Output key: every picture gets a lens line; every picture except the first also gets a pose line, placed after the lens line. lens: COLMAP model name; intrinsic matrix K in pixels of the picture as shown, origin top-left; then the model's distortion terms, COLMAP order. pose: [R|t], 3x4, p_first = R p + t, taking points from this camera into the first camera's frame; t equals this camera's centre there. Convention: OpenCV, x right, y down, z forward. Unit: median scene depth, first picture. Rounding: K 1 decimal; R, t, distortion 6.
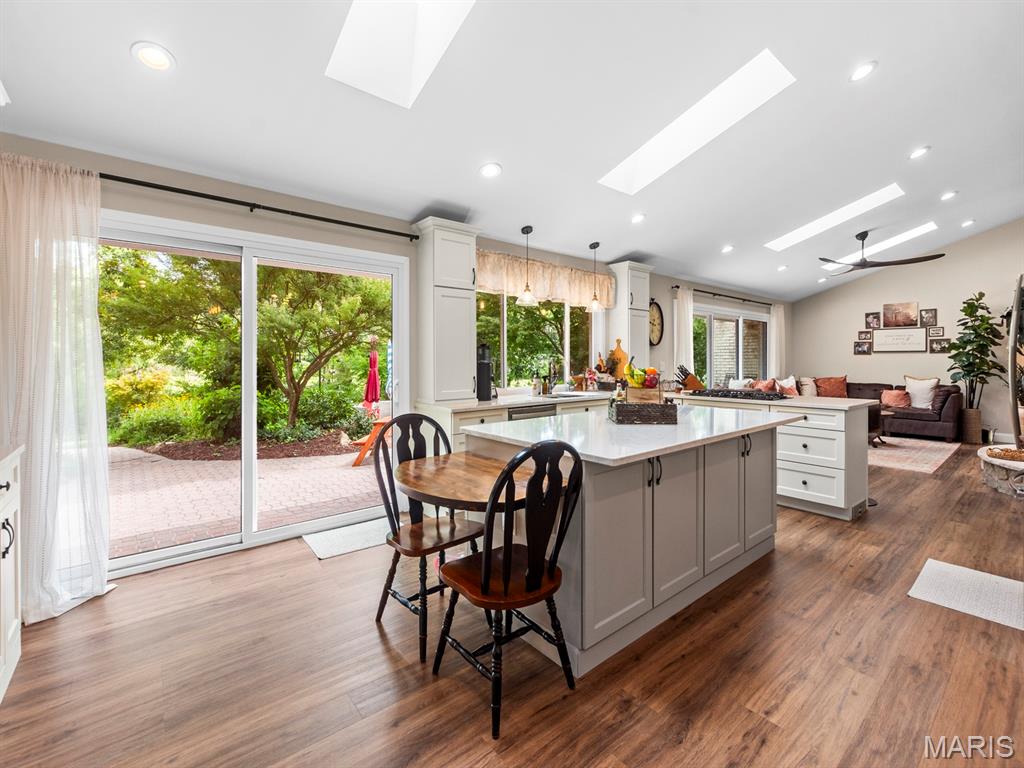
lens RADIAL K [[452.7, 0, 513.7], [0, 452.7, 361.1], [0, 0, 1]] dist [0.000411, -0.000747]
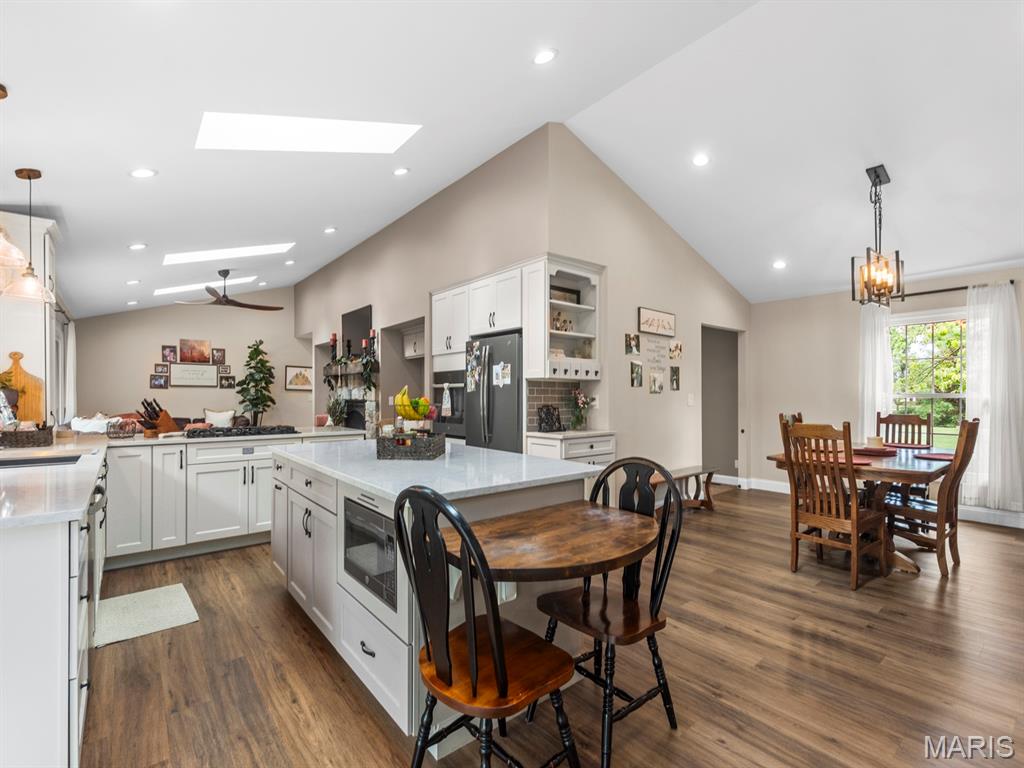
lens RADIAL K [[468.8, 0, 508.7], [0, 468.8, 399.0], [0, 0, 1]] dist [0.009390, -0.000673]
pose [[0.009733, -0.003770, 0.999946, -0.341885], [-0.001131, 0.999992, 0.003781, 0.005301], [-0.999952, -0.001168, 0.009729, 0.397245]]
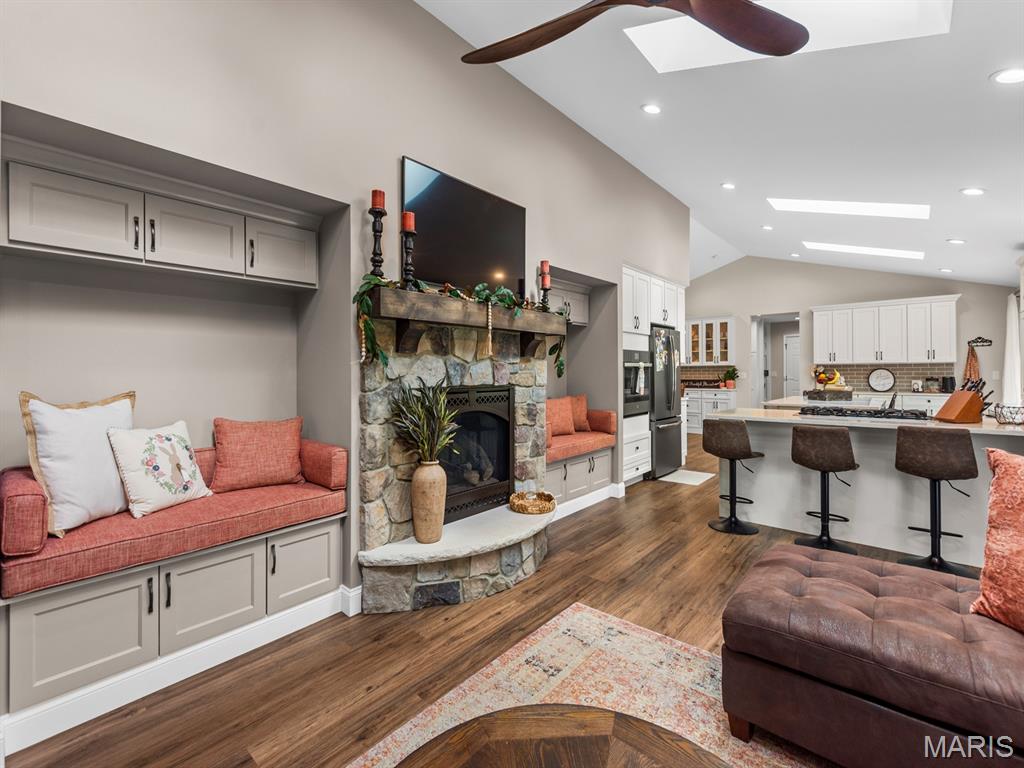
lens RADIAL K [[451.0, 0, 509.9], [0, 451.0, 376.5], [0, 0, 1]] dist [0.000630, 0.000193]
pose [[-0.987631, 0.011310, -0.156389, 1.028162], [0.010492, 0.999927, 0.006055, -0.002423], [0.156446, 0.004339, -0.987677, 1.416631]]
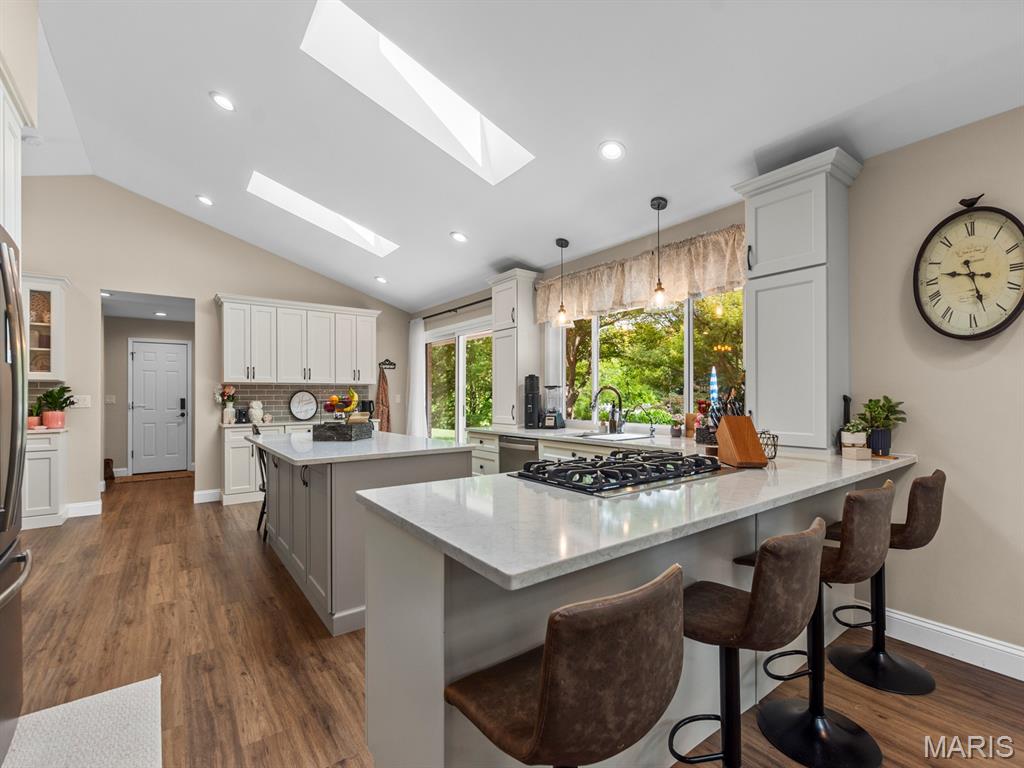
lens RADIAL K [[469.0, 0, 514.1], [0, 469.0, 391.5], [0, 0, 1]] dist [0.002242, 0.000854]
pose [[-0.058470, -0.004110, -0.998281, 0.768145], [0.006235, 0.999971, -0.004482, 0.004225], [0.998270, -0.006486, -0.058442, 0.771531]]
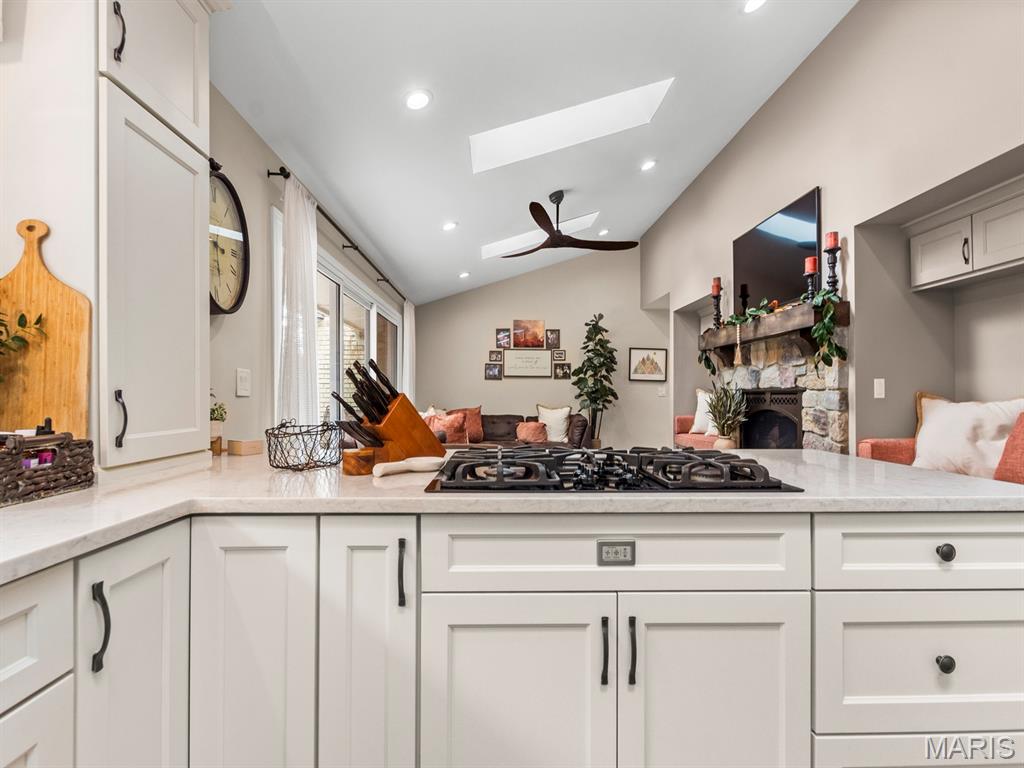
lens RADIAL K [[469.0, 0, 514.1], [0, 469.0, 391.5], [0, 0, 1]] dist [0.002242, 0.000854]
pose [[0.609725, 0.010558, 0.792542, 0.199520], [-0.002532, 0.999932, -0.011374, 0.026159], [-0.792609, 0.004928, 0.609711, 0.720456]]
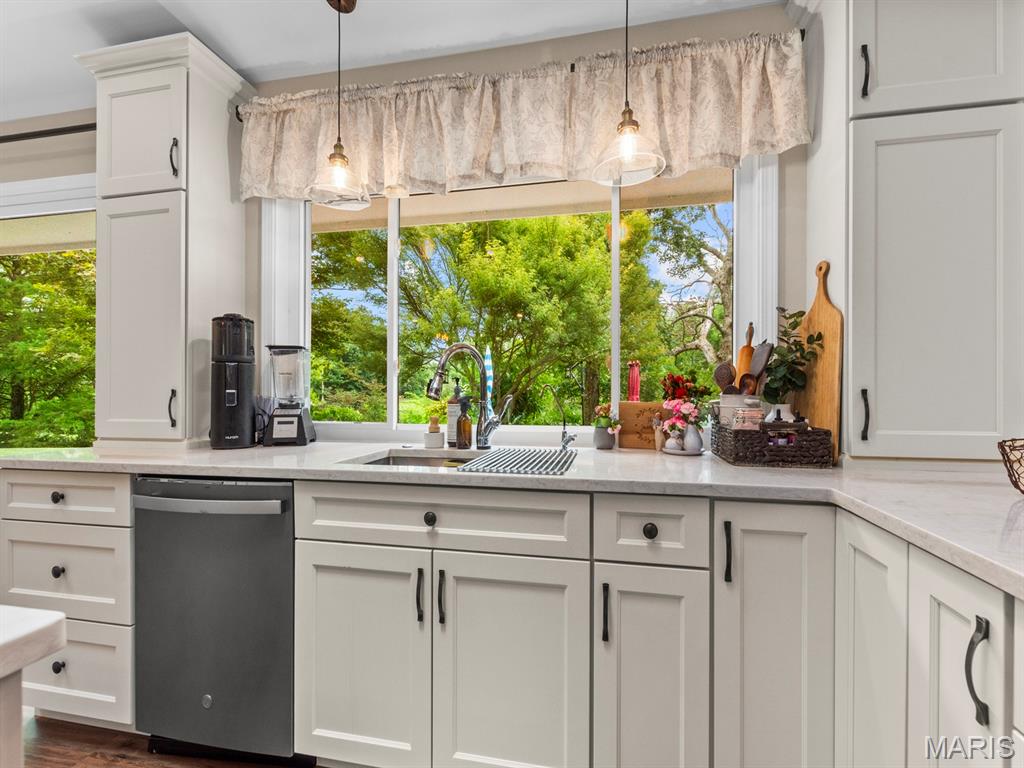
lens RADIAL K [[464.0, 0, 511.4], [0, 464.0, 393.5], [0, 0, 1]] dist [0.000504, -0.000274]
pose [[0.620997, 0.003519, -0.783805, 0.330730], [-0.003972, 0.999991, 0.001343, 0.026061], [0.783803, 0.002279, 0.621005, 0.705135]]
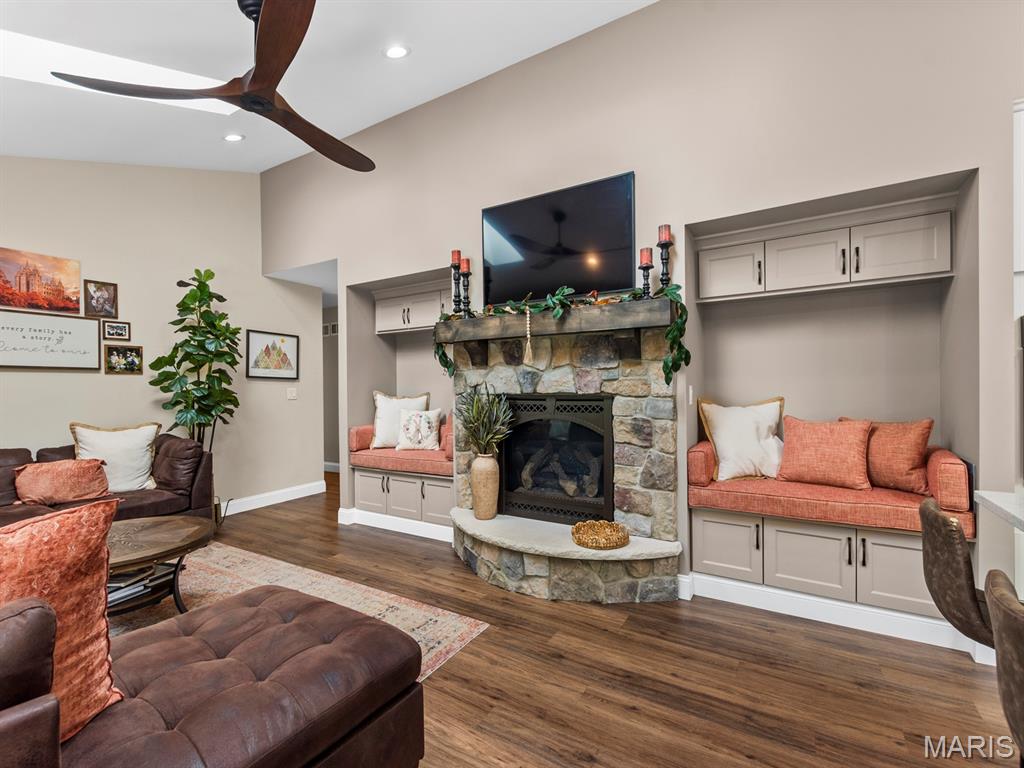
lens RADIAL K [[464.0, 0, 511.4], [0, 464.0, 393.5], [0, 0, 1]] dist [0.000504, -0.000274]
pose [[-0.322629, -0.006680, 0.946502, 0.446225], [0.012286, 0.999861, 0.011244, 0.005205], [-0.946446, 0.015256, -0.322502, 1.083806]]
